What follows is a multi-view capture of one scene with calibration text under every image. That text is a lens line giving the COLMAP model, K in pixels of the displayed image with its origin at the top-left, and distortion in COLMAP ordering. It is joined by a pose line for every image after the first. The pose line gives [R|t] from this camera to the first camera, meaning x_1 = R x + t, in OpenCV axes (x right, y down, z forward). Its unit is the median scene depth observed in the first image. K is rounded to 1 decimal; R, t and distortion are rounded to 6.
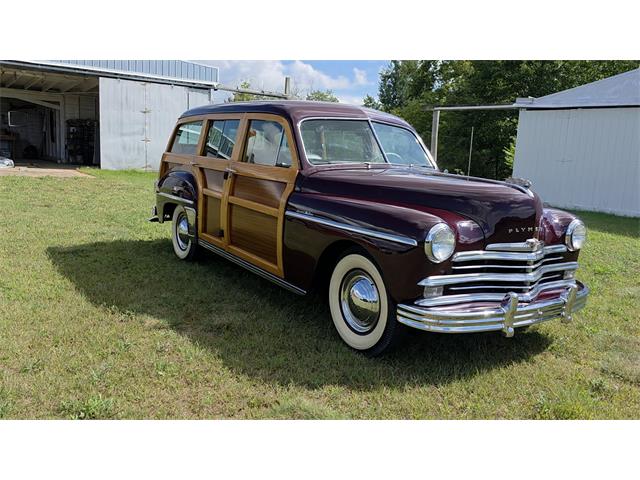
lens RADIAL K [[546.8, 0, 320.0], [0, 546.8, 240.0], [0, 0, 1]] dist [-0.001541, 0.001757]
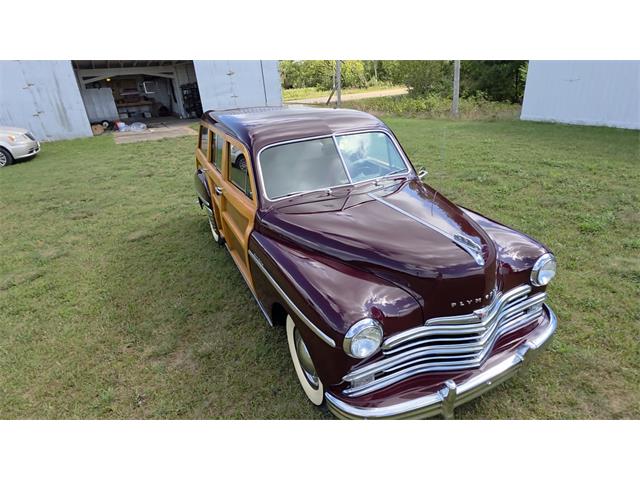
lens RADIAL K [[372.1, 0, 325.8], [0, 372.1, 235.9], [0, 0, 1]] dist [0.001490, 0.000021]
pose [[0.983520, -0.055566, -0.172047, 0.178676], [0.096457, 0.966123, 0.239379, -0.200455], [0.152918, -0.252029, 0.955561, 0.296733]]
